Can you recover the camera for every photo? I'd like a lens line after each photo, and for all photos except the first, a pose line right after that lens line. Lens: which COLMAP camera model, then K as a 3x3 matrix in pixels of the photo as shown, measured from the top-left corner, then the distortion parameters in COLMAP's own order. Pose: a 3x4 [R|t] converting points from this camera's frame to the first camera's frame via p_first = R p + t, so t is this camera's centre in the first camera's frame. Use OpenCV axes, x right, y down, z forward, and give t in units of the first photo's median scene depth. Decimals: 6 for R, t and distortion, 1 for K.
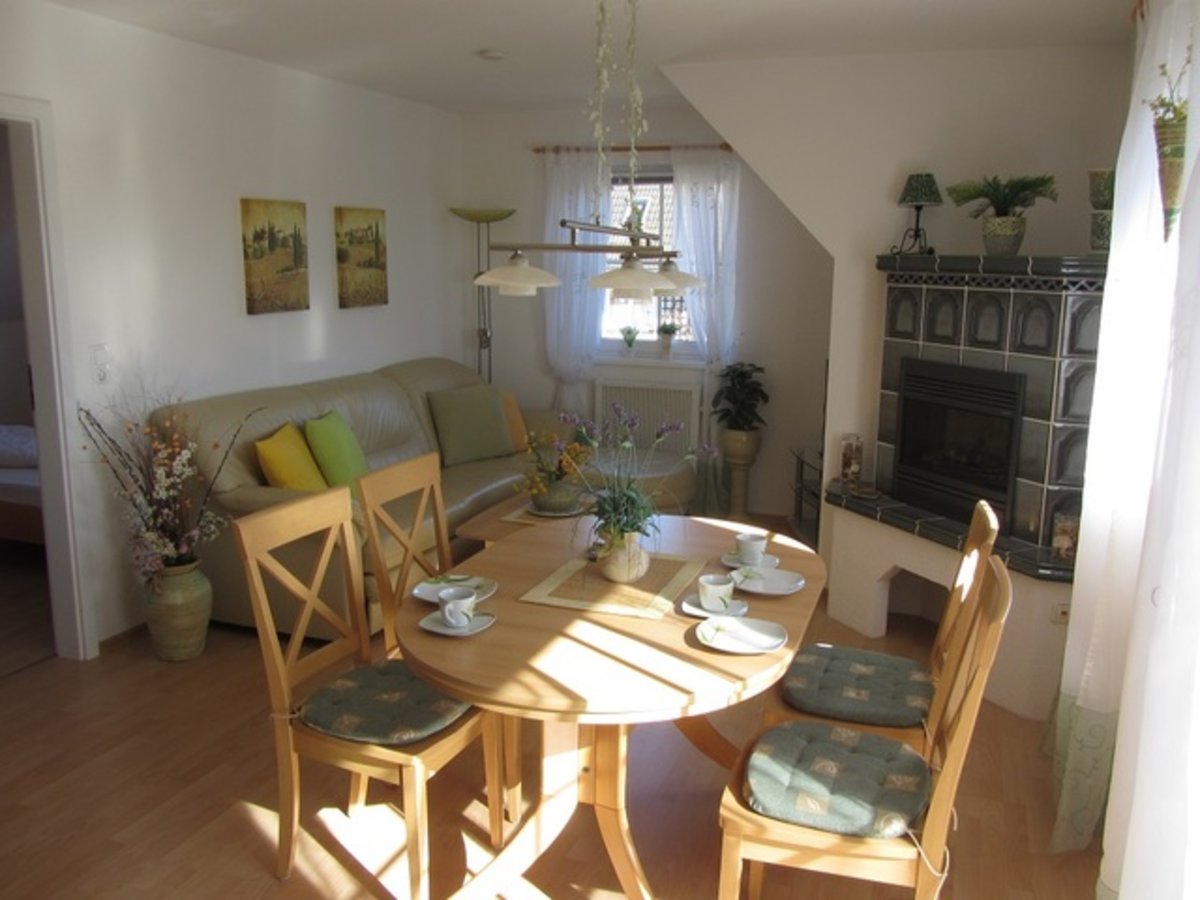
lens RADIAL K [[995.3, 0, 600.0], [0, 995.3, 450.0], [0, 0, 1]] dist [-0.040081, 0.013062]
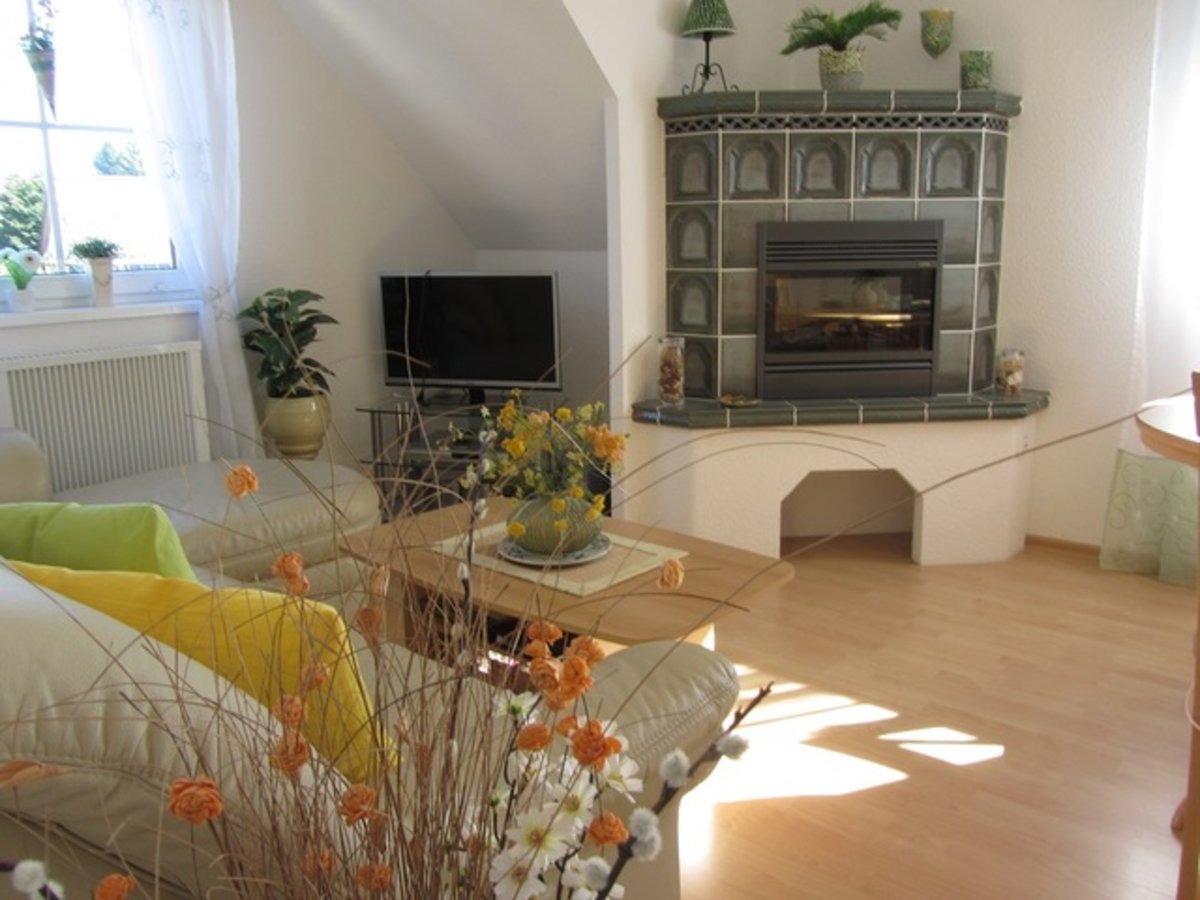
lens RADIAL K [[995.3, 0, 600.0], [0, 995.3, 450.0], [0, 0, 1]] dist [-0.040081, 0.013062]
pose [[0.353225, -0.218778, 0.909598, -0.473645], [0.200668, 0.967360, 0.154745, -0.059856], [-0.913764, 0.127868, 0.385598, 0.762456]]
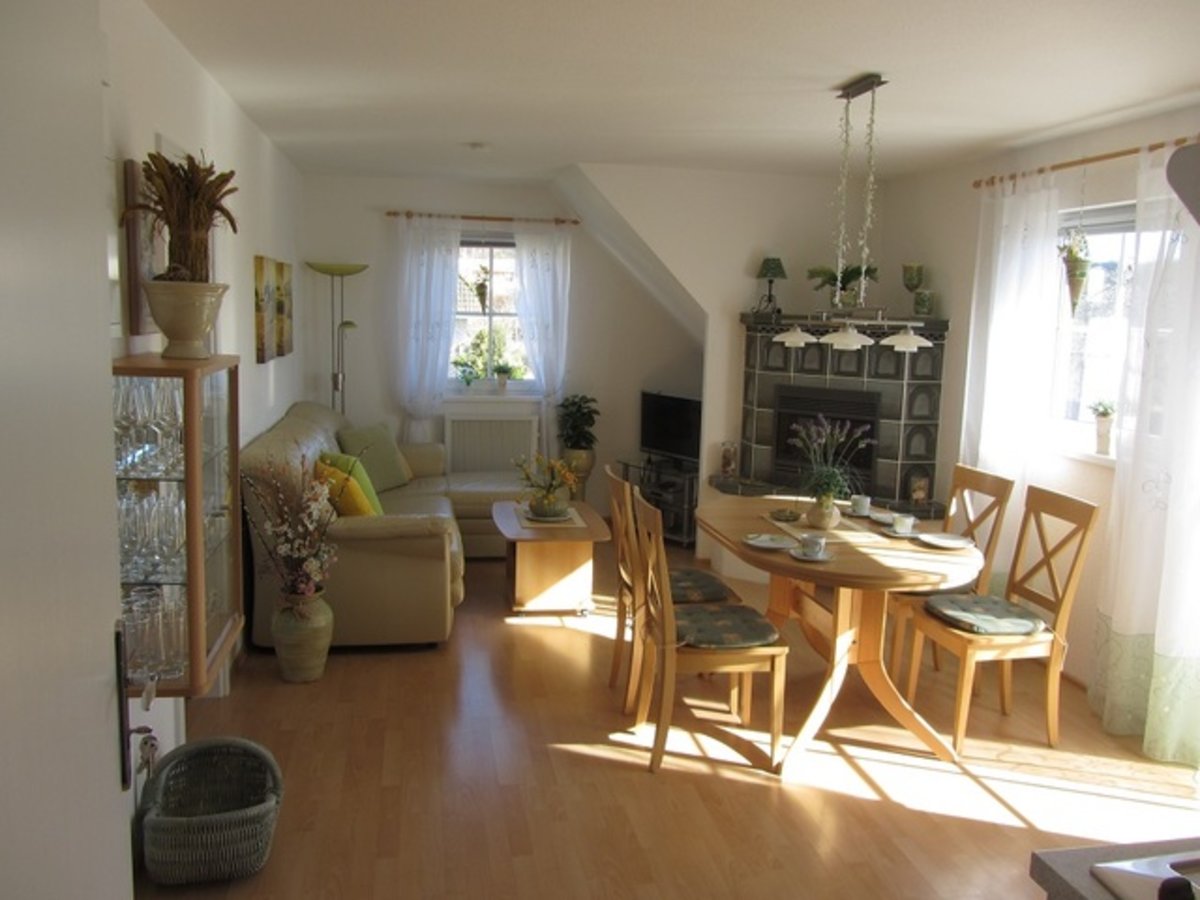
lens RADIAL K [[995.3, 0, 600.0], [0, 995.3, 450.0], [0, 0, 1]] dist [-0.040081, 0.013062]
pose [[0.859629, -0.062789, 0.507046, -0.598698], [0.081598, 0.996553, -0.014932, 0.001372], [-0.504361, 0.054210, 0.861790, -0.099759]]
